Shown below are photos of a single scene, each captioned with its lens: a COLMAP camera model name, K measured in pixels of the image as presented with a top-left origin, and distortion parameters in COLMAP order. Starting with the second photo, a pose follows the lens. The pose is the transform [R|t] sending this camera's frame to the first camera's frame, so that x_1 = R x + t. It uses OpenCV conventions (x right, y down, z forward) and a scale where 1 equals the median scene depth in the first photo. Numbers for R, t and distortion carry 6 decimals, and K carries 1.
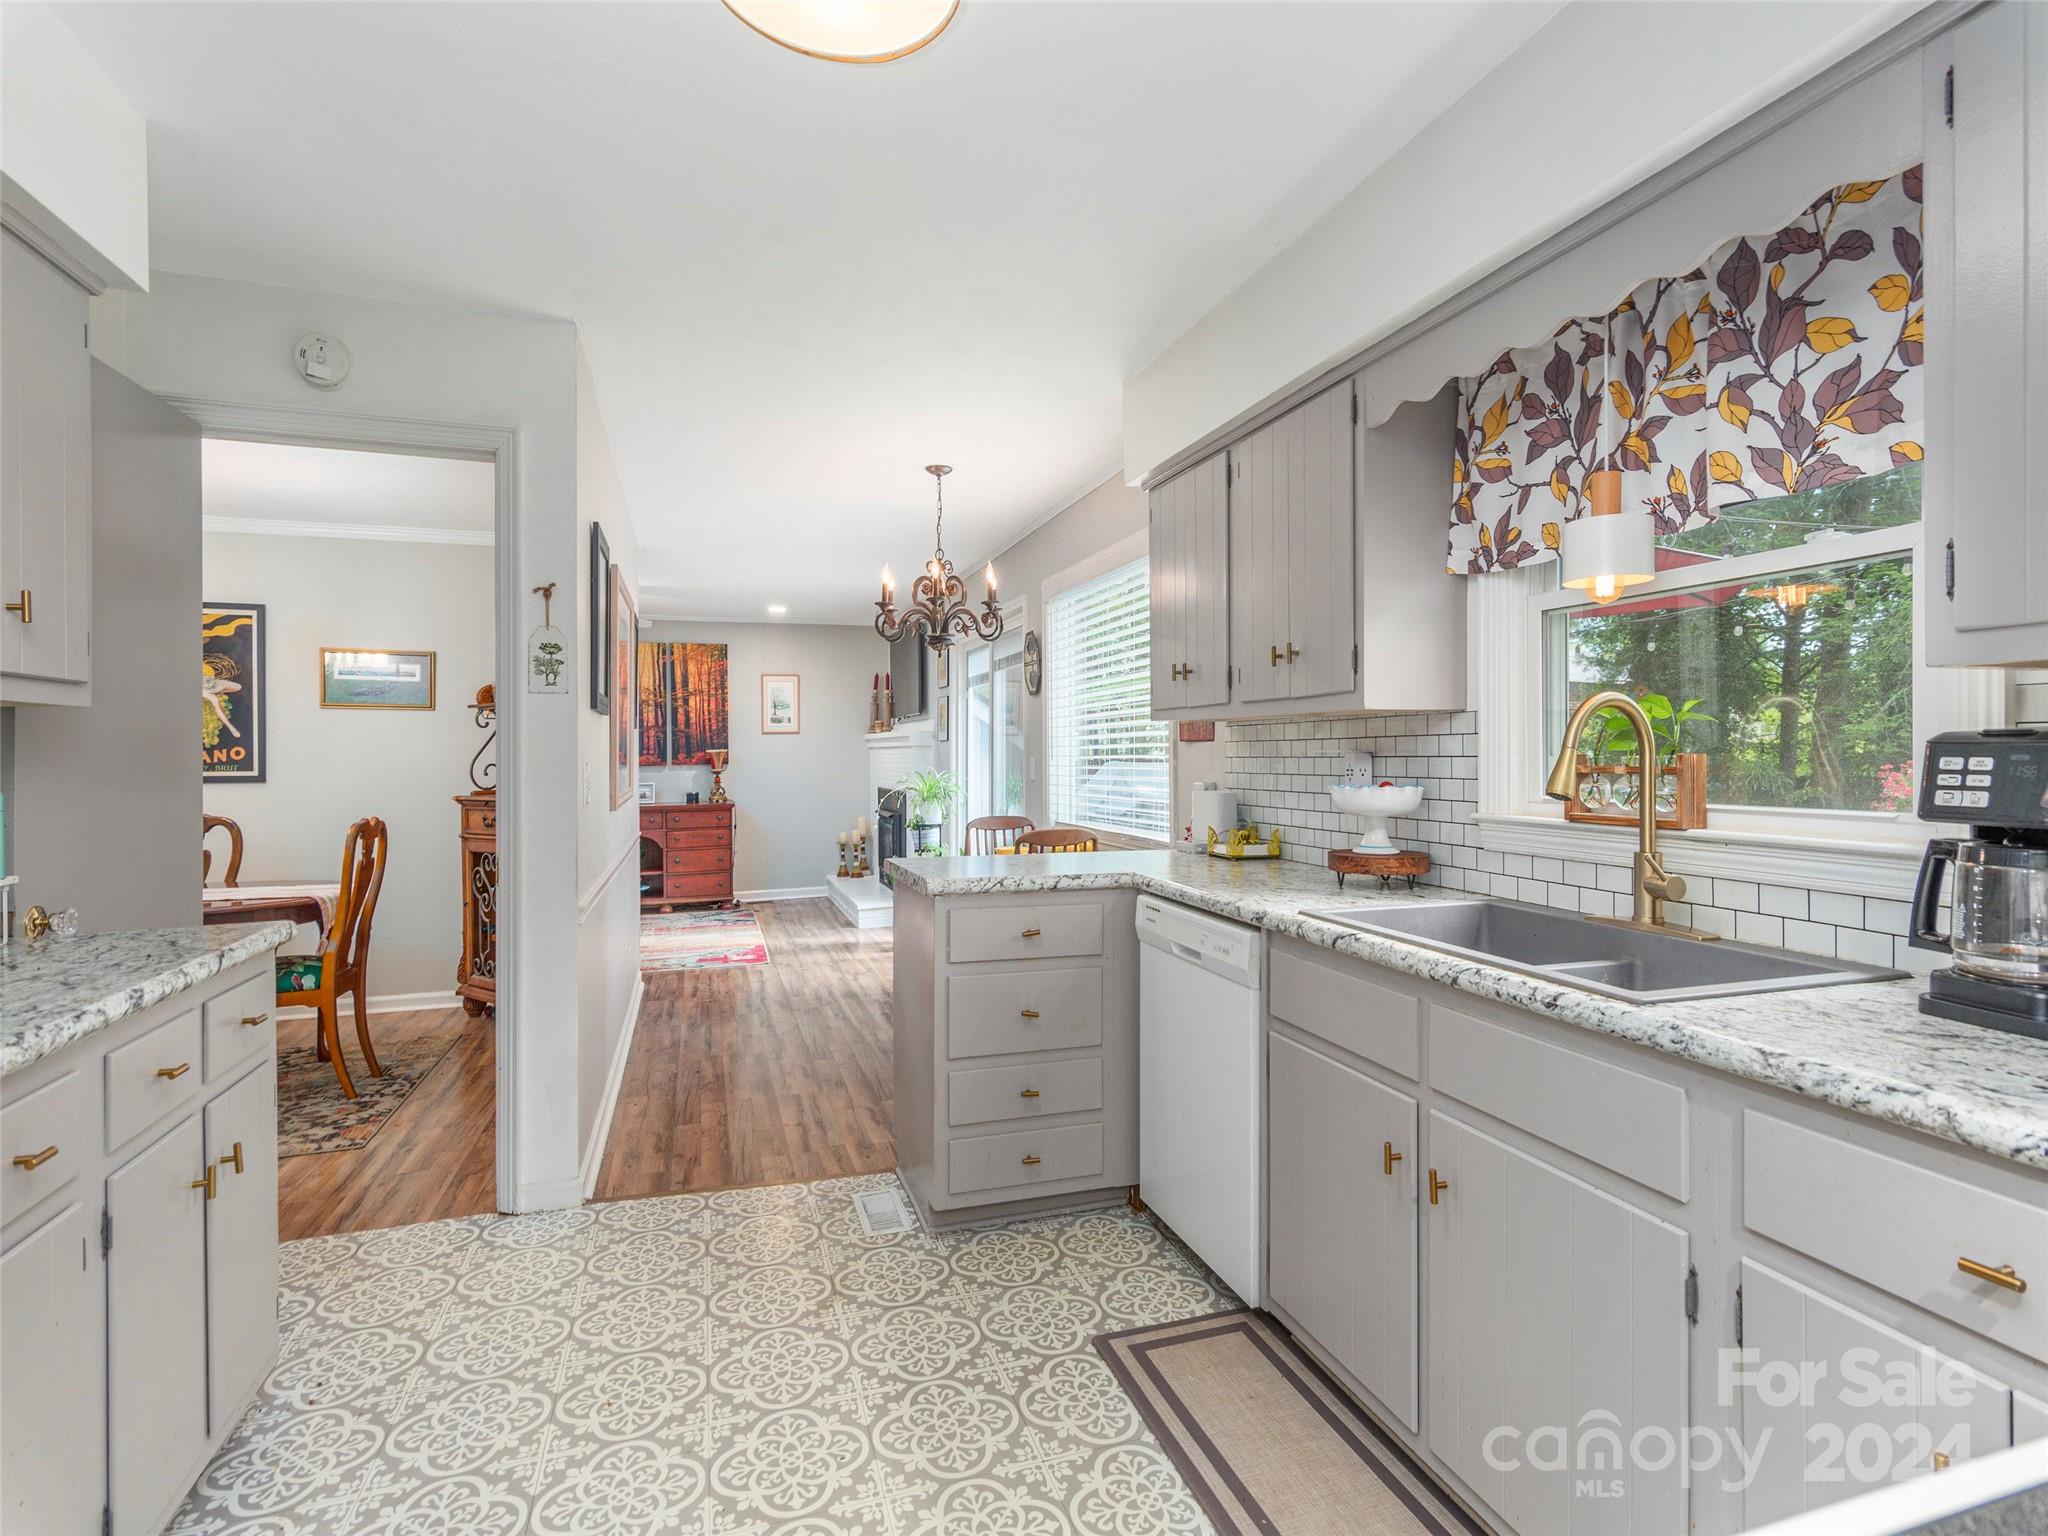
lens RADIAL K [[1004.3, 0, 1022.9], [0, 1004.3, 745.6], [0, 0, 1]] dist [0.013835, -0.000885]
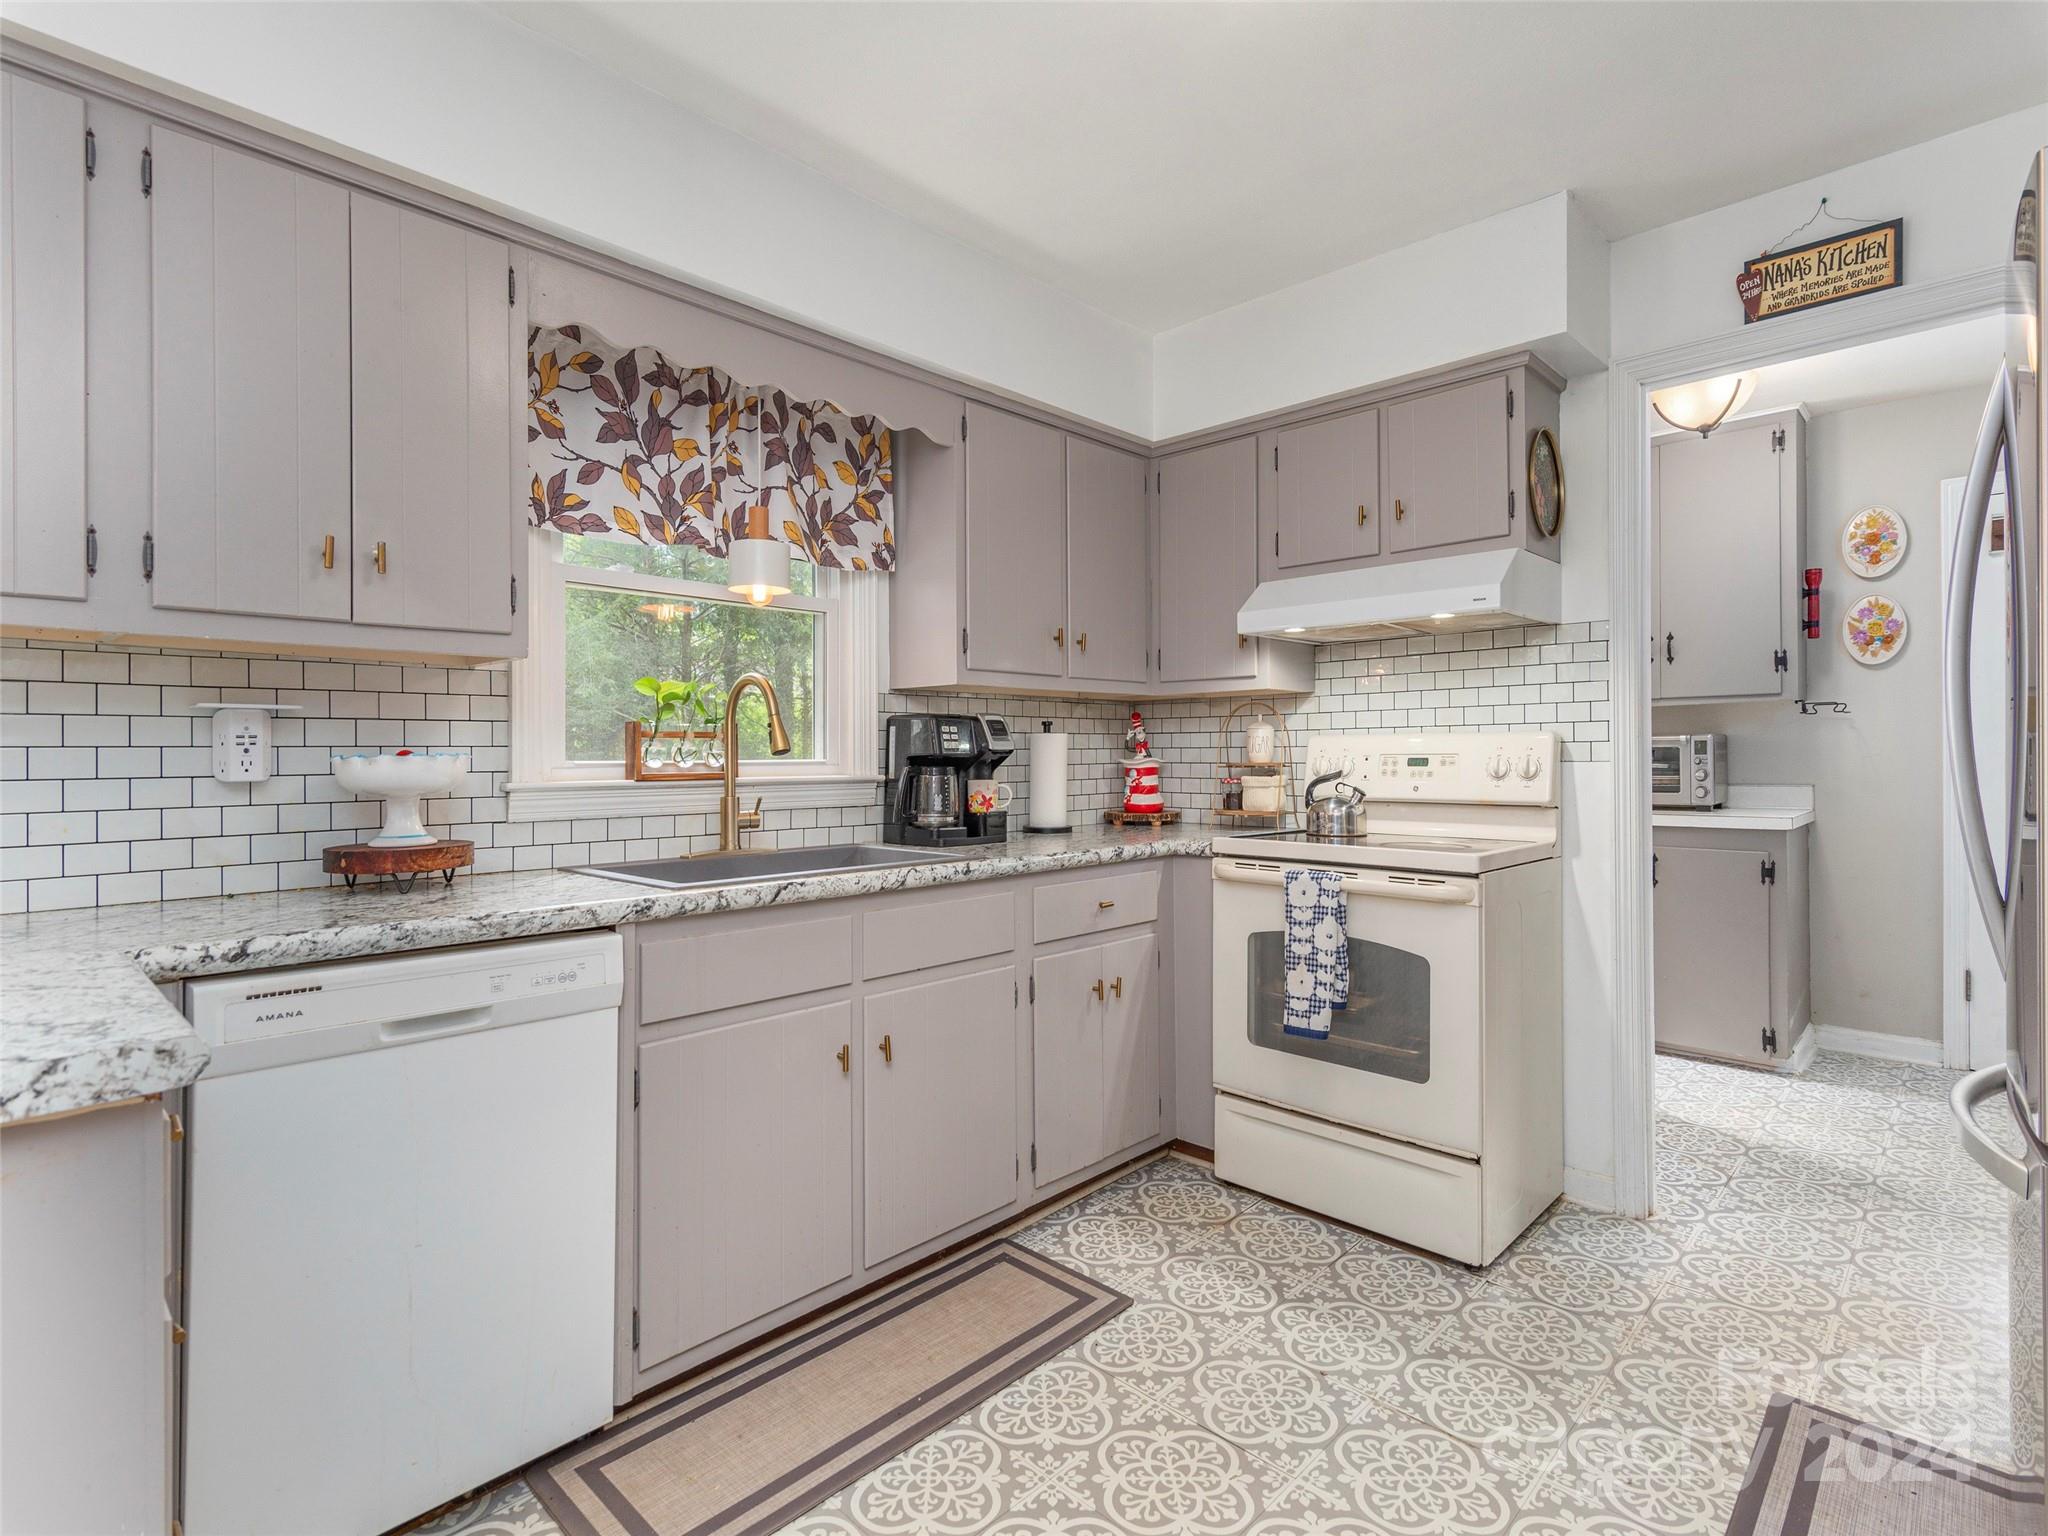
lens RADIAL K [[1004.3, 0, 1022.9], [0, 1004.3, 745.6], [0, 0, 1]] dist [0.013835, -0.000885]
pose [[-0.470989, 0.017434, 0.881967, -0.156647], [-0.003258, 0.999763, -0.021502, 0.014098], [-0.882133, -0.013001, -0.470821, 0.278166]]
